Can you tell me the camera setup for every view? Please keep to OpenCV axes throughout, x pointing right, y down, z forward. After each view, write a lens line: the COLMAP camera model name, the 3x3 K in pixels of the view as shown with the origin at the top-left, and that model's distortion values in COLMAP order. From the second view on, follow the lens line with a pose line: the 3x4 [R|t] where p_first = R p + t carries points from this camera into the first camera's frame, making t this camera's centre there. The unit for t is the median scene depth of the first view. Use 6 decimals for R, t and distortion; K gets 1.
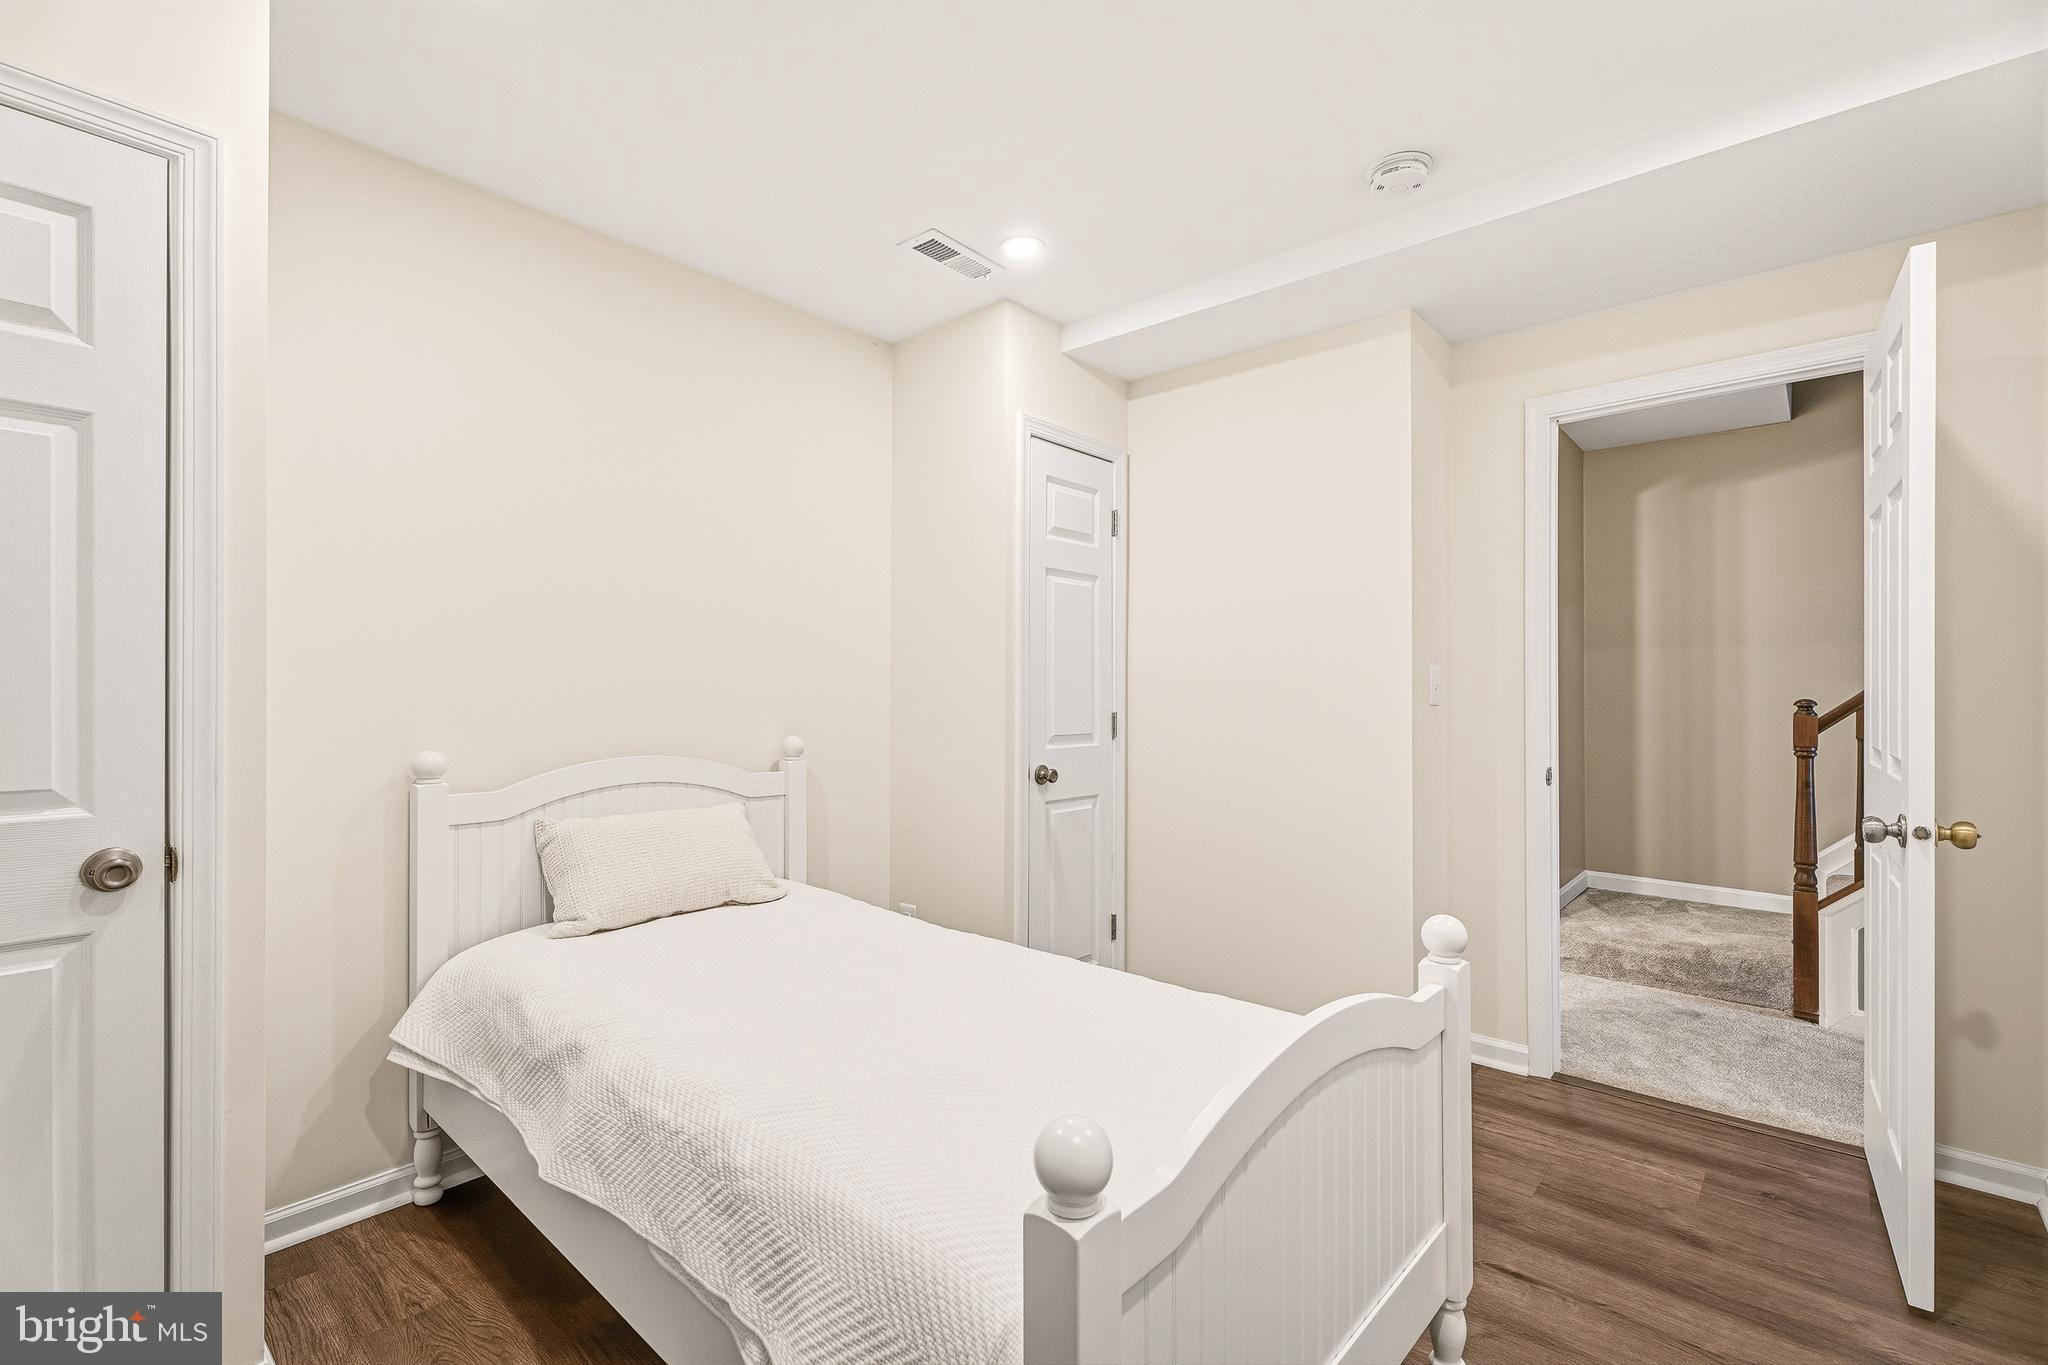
lens RADIAL K [[909.8, 0, 1024.0], [0, 909.8, 682.5], [0, 0, 1]] dist [0.001027, 0.000140]
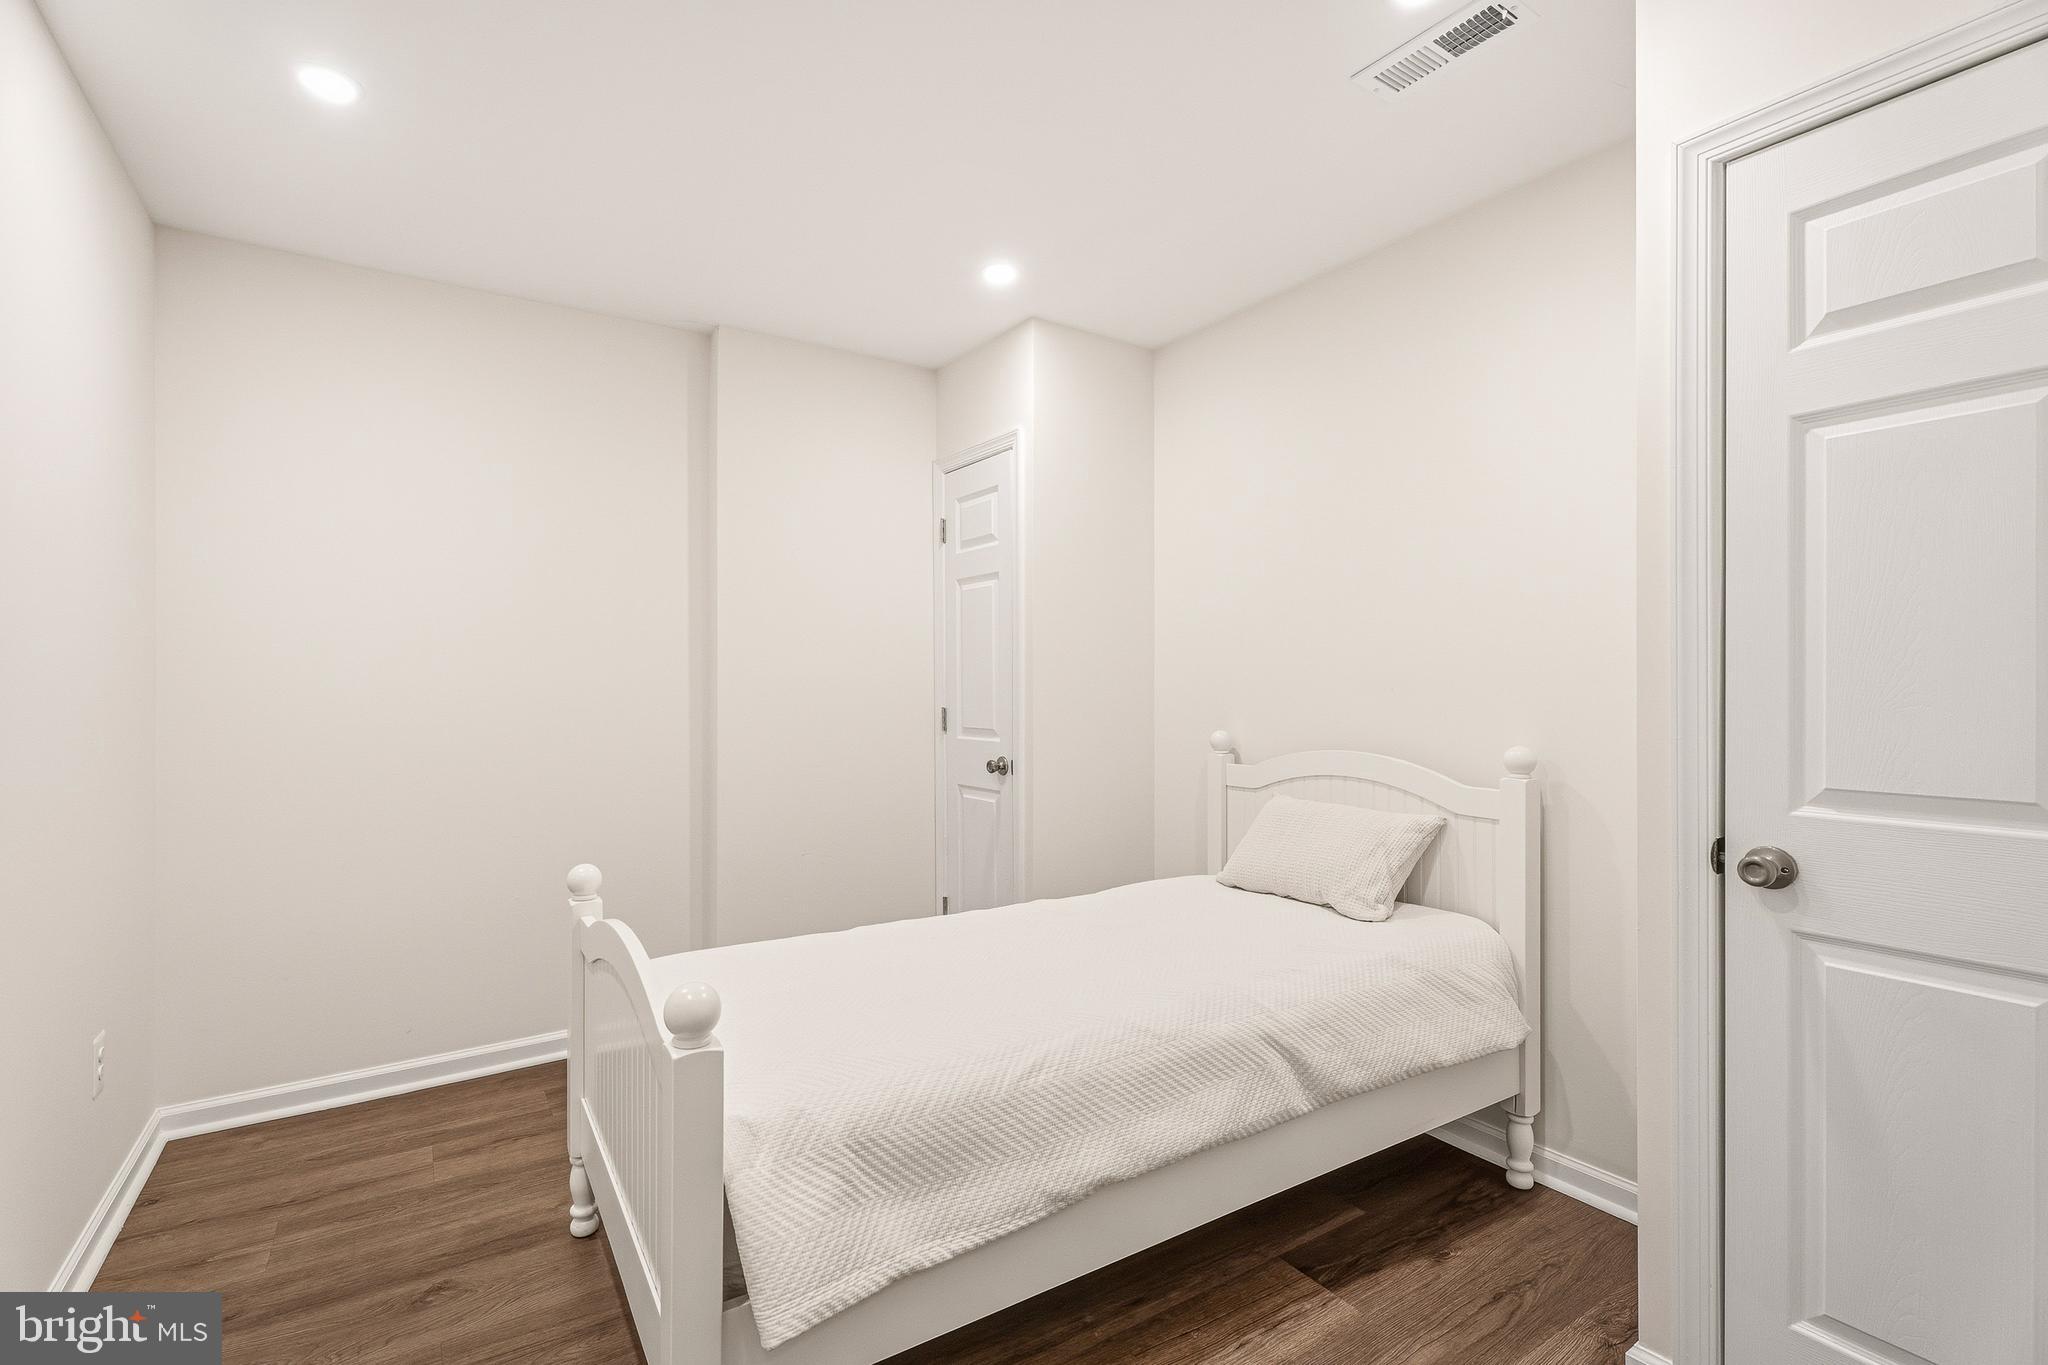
lens RADIAL K [[964.6, 0, 1024.0], [0, 964.6, 682.5], [0, 0, 1]] dist [0.015717, -0.000370]
pose [[-0.273750, -0.003314, -0.961795, 1.062396], [0.012568, 0.999896, -0.007022, 0.008563], [0.961719, -0.014011, -0.273680, 1.354783]]
